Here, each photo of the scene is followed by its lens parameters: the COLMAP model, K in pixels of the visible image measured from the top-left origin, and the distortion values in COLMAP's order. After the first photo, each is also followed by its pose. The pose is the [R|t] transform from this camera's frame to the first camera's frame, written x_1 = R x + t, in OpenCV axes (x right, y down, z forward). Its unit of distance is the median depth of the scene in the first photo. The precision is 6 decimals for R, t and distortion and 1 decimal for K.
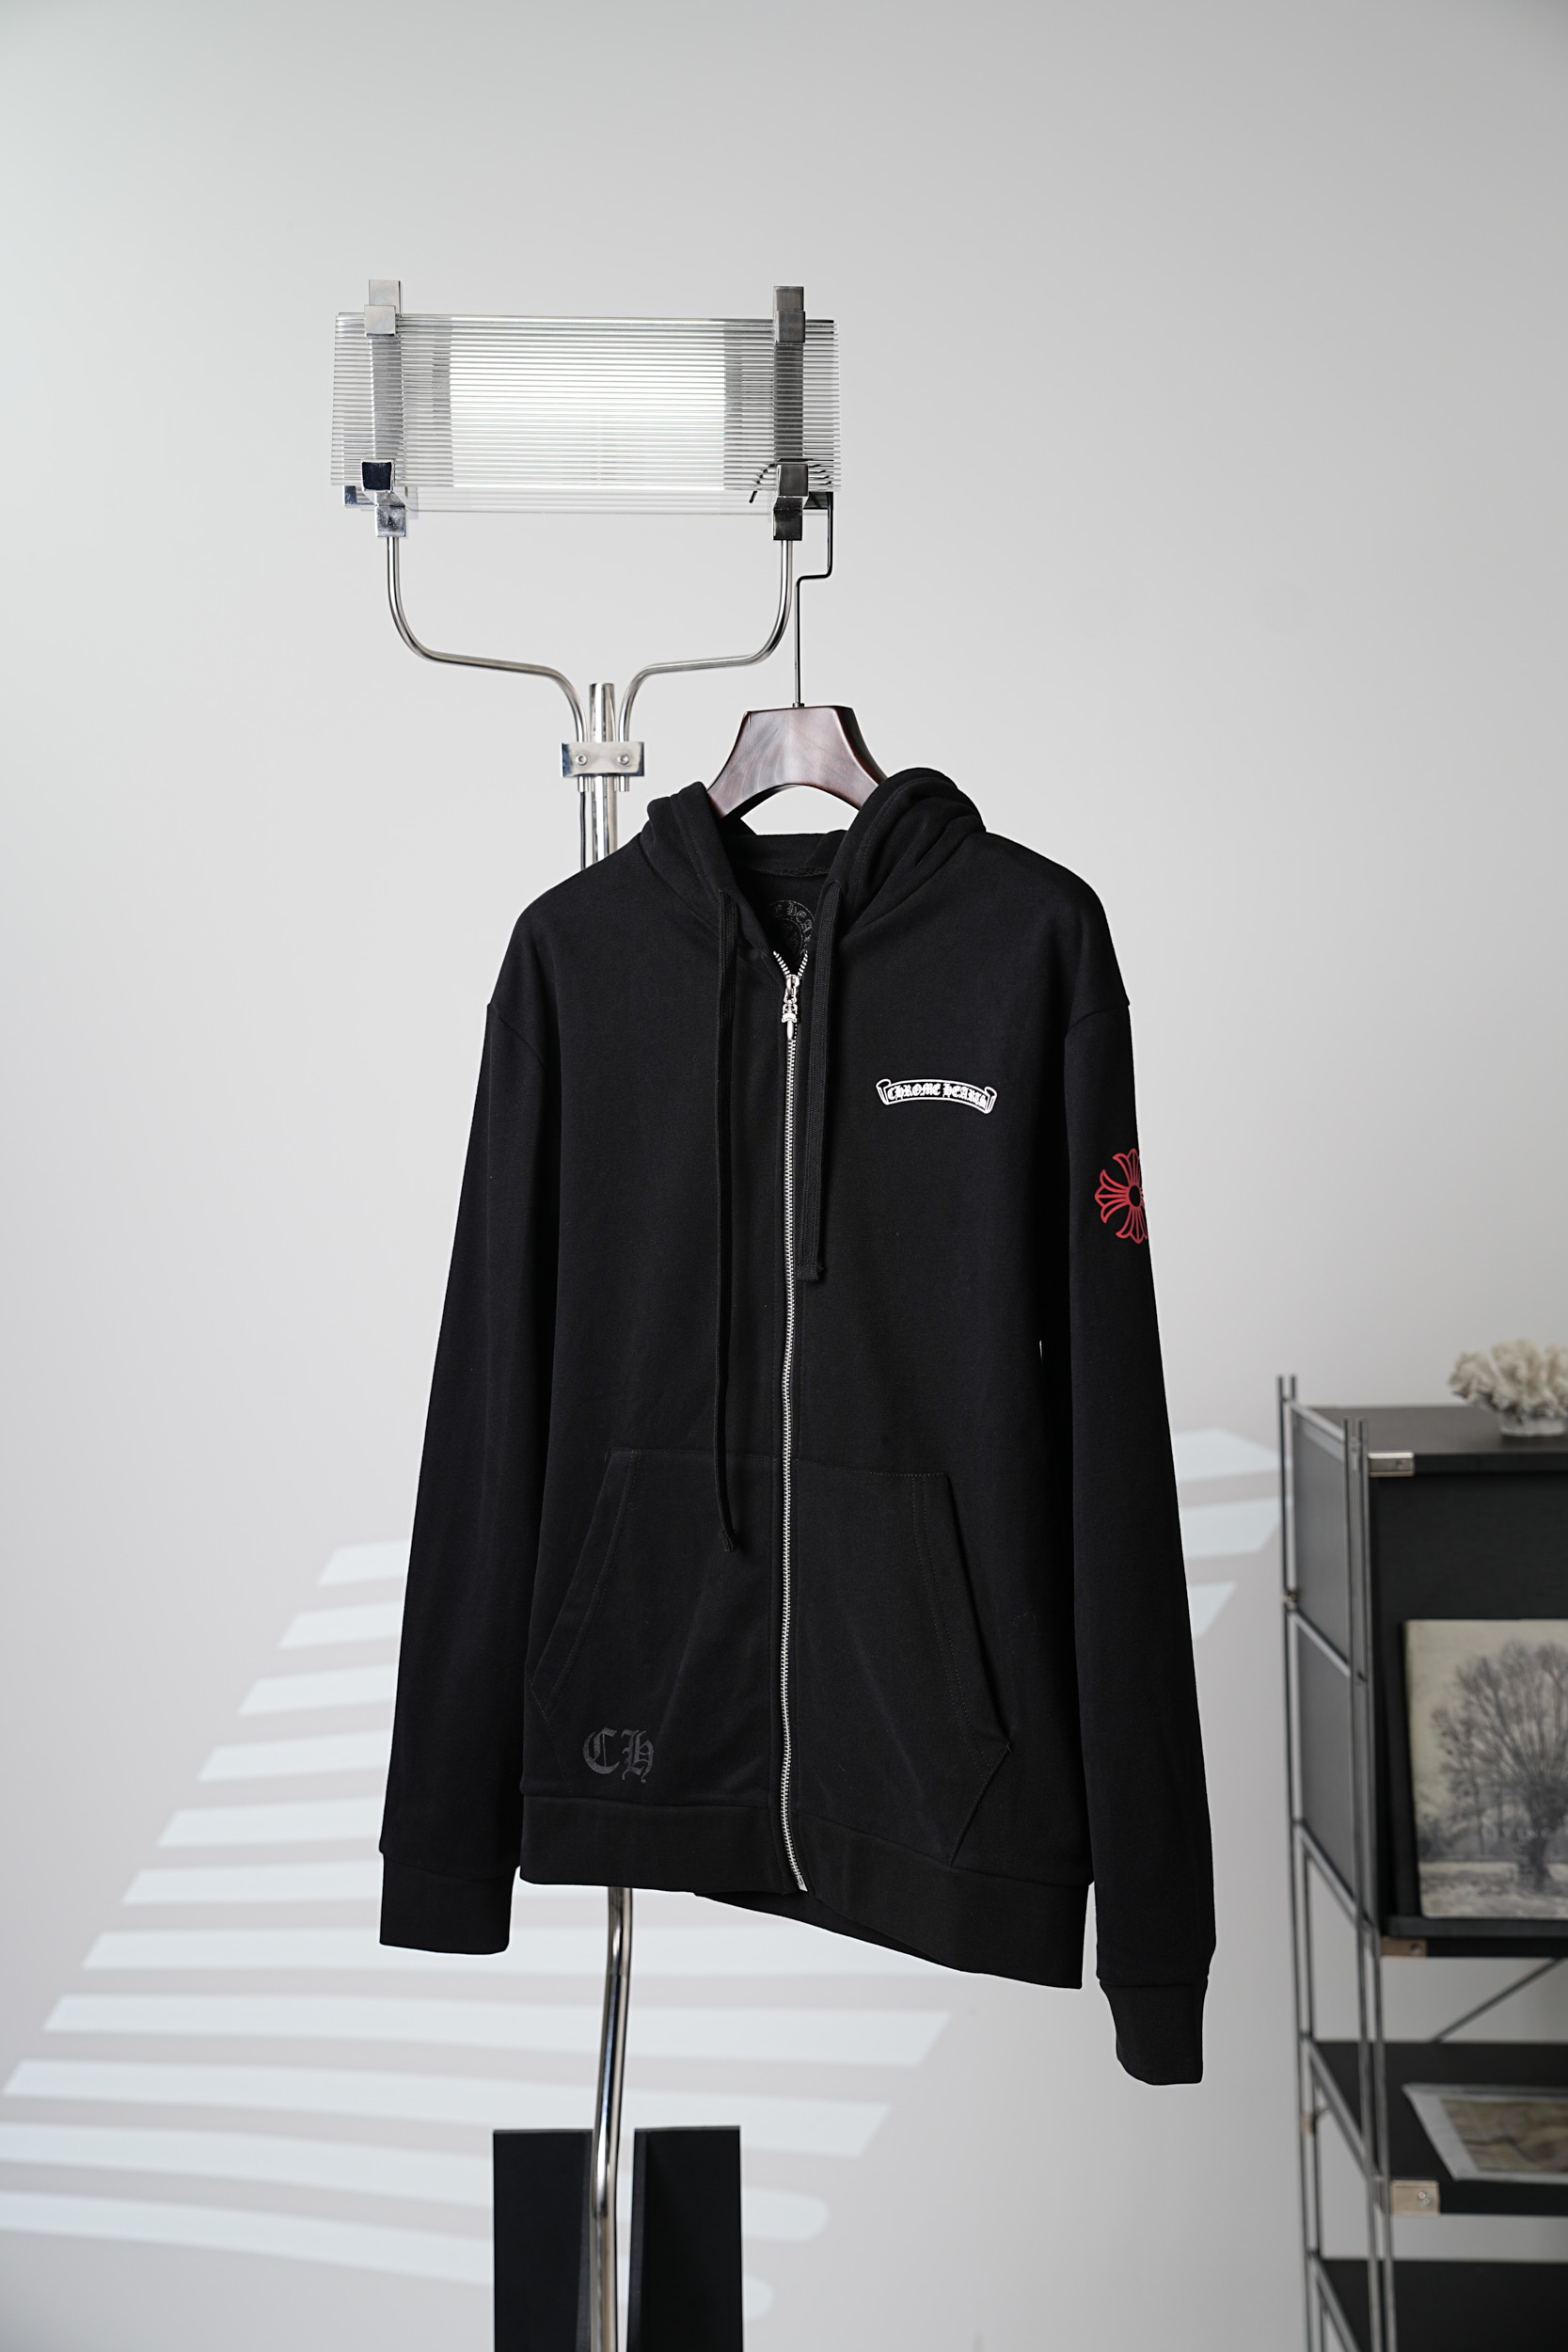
lens RADIAL K [[3283.4, 0, 780.4], [0, 3283.4, 1181.7], [0, 0, 1]] dist [0.098552, 0.000000]
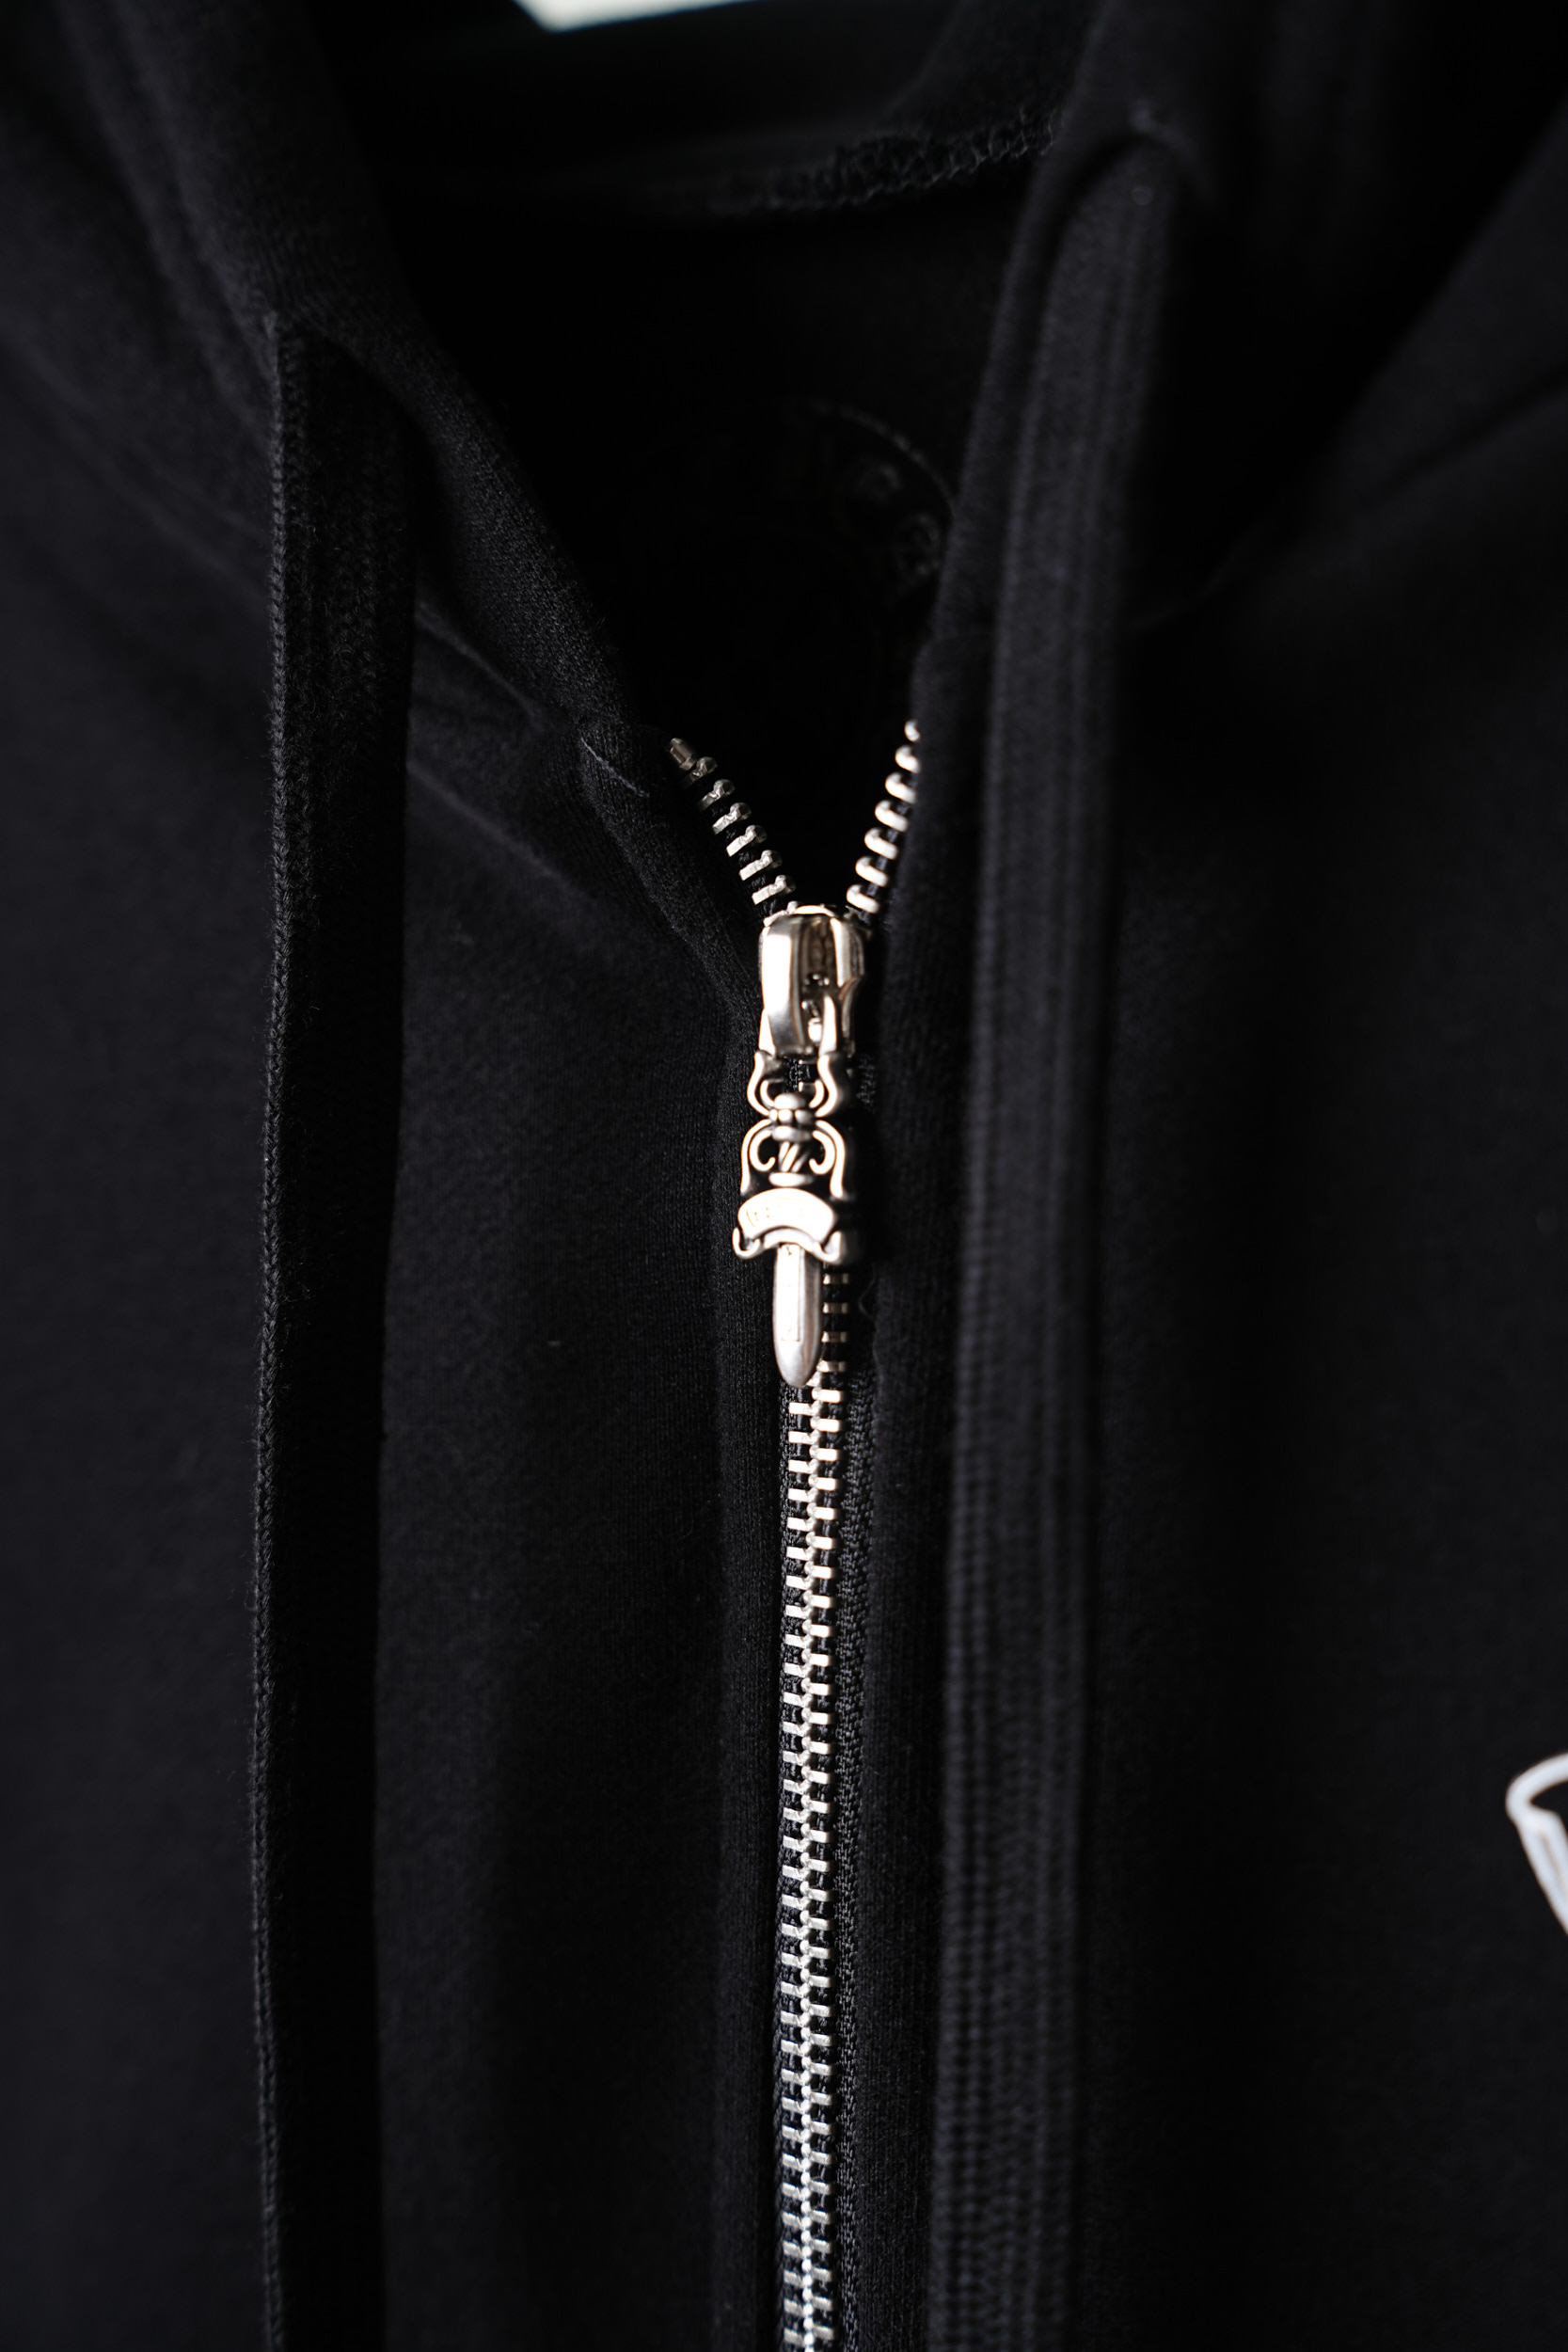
lens RADIAL K [[3283.4, 0, 784.4], [0, 3283.4, 1175.7], [0, 0, 1]] dist [0.098552, 0.000000]
pose [[0.999885, -0.014653, -0.003989, 0.003141], [0.014600, 0.999808, -0.013039, -0.050156], [0.004180, 0.012980, 0.999907, 0.863862]]
